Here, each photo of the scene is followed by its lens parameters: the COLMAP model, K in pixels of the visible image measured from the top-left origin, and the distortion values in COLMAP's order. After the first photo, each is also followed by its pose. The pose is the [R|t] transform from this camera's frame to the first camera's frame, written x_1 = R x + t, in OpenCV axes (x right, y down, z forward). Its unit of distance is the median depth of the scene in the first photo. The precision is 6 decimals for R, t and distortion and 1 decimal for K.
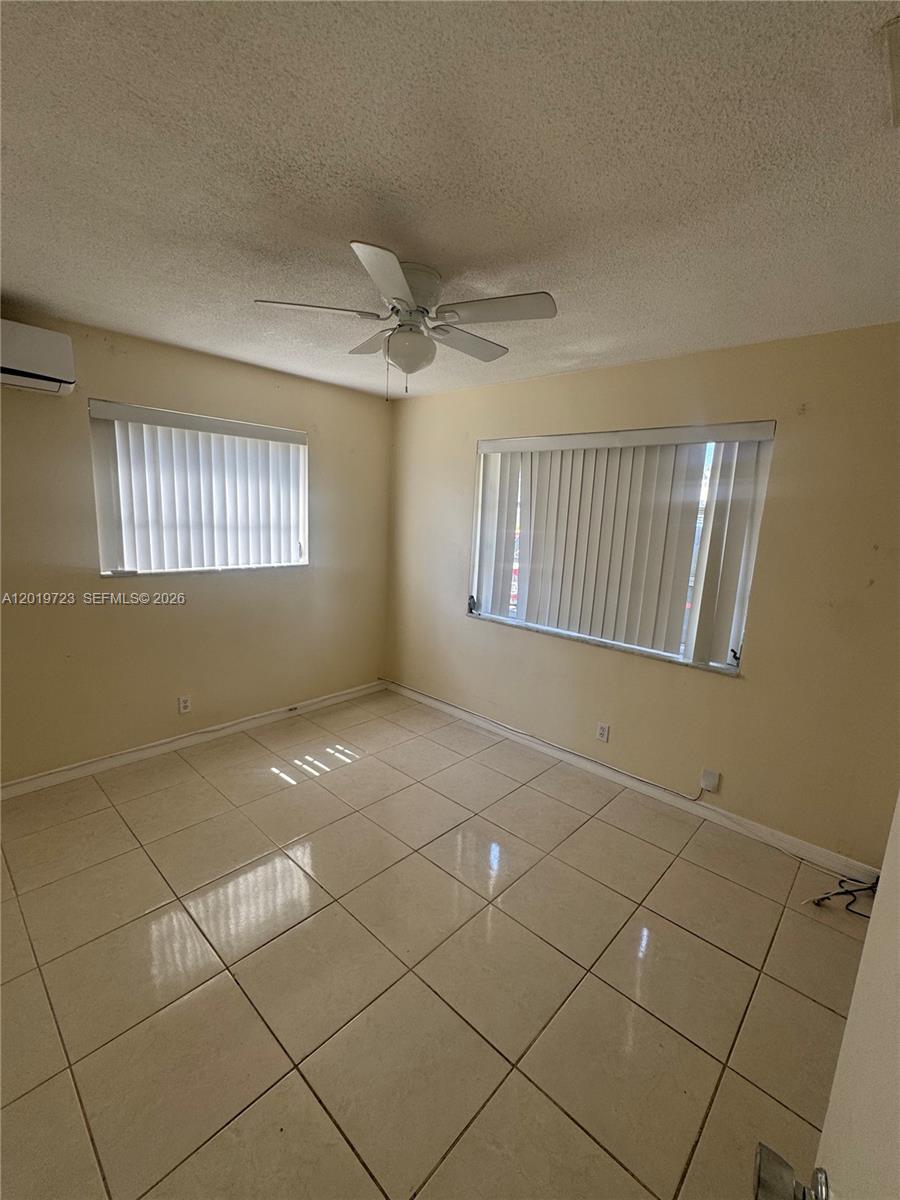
lens RADIAL K [[514.7, 0, 450.0], [0, 514.7, 601.3], [0, 0, 1]] dist [0.000906, 0.000075]
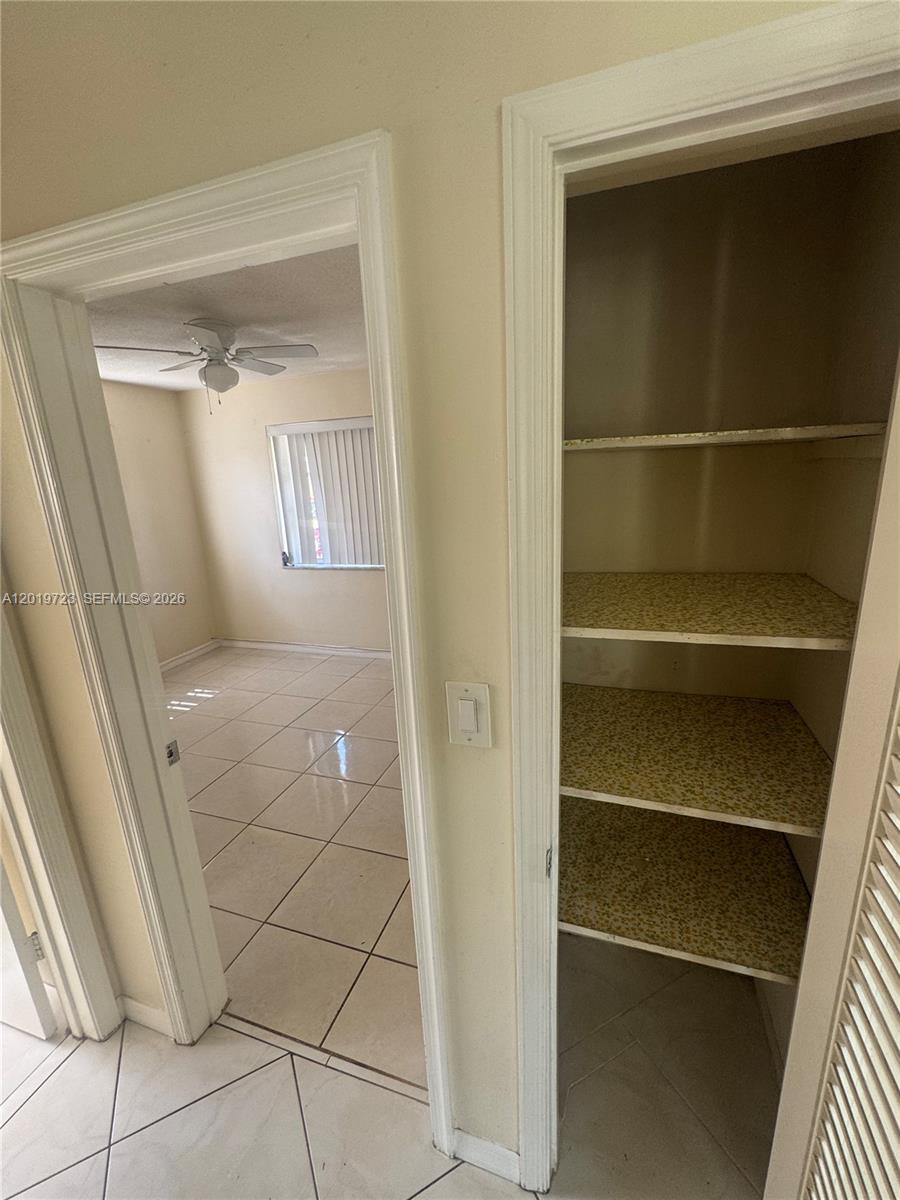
lens RADIAL K [[514.7, 0, 447.2], [0, 514.7, 602.7], [0, 0, 1]] dist [0.000906, 0.000075]
pose [[0.913433, -0.187706, 0.361119, -0.072873], [0.160762, 0.981545, 0.103557, 0.045978], [-0.373893, -0.036538, 0.926752, -0.320176]]
